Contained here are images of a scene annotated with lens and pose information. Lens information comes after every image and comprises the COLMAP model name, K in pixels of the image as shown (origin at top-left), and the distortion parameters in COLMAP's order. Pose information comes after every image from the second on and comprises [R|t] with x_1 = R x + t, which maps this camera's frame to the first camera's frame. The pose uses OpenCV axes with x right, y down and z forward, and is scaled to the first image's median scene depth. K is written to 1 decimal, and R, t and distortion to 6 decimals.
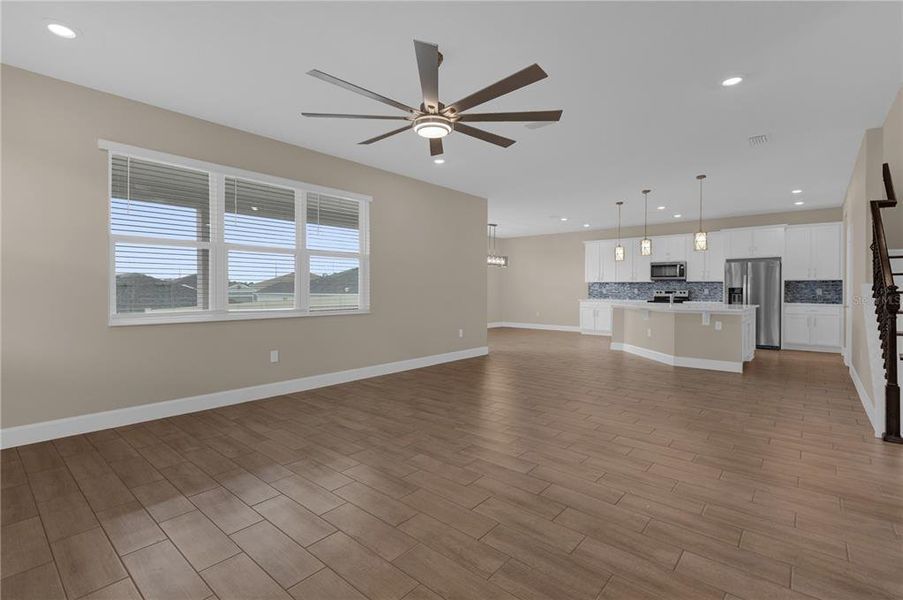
lens RADIAL K [[415.5, 0, 450.6], [0, 415.5, 297.0], [0, 0, 1]] dist [-0.000754, 0.000272]
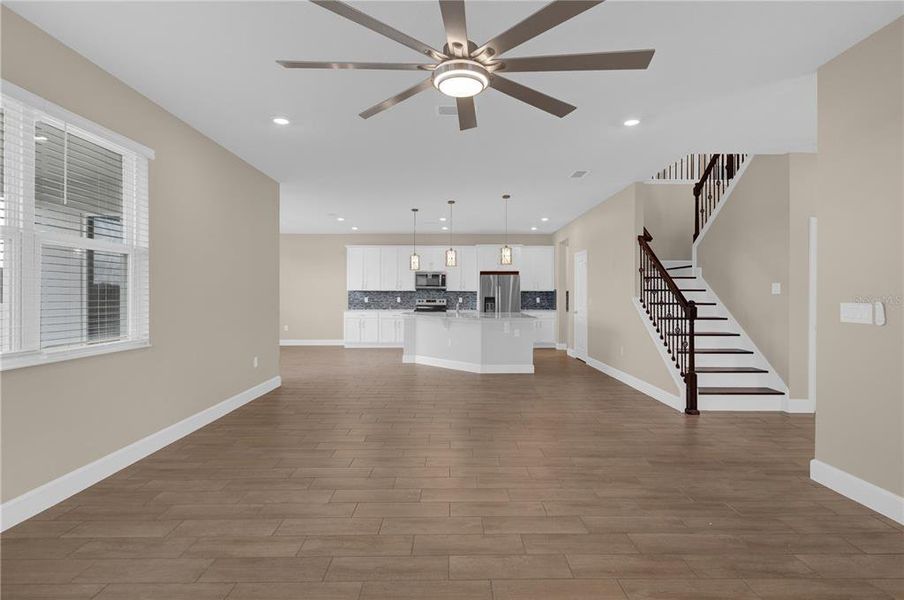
lens RADIAL K [[444.0, 0, 457.7], [0, 444.0, 301.7], [0, 0, 1]] dist [-0.004412, 0.000153]
pose [[0.749968, -0.009891, 0.661400, -0.184714], [0.011244, 0.999934, 0.002204, -0.013796], [-0.661378, 0.005784, 0.750030, 0.153183]]
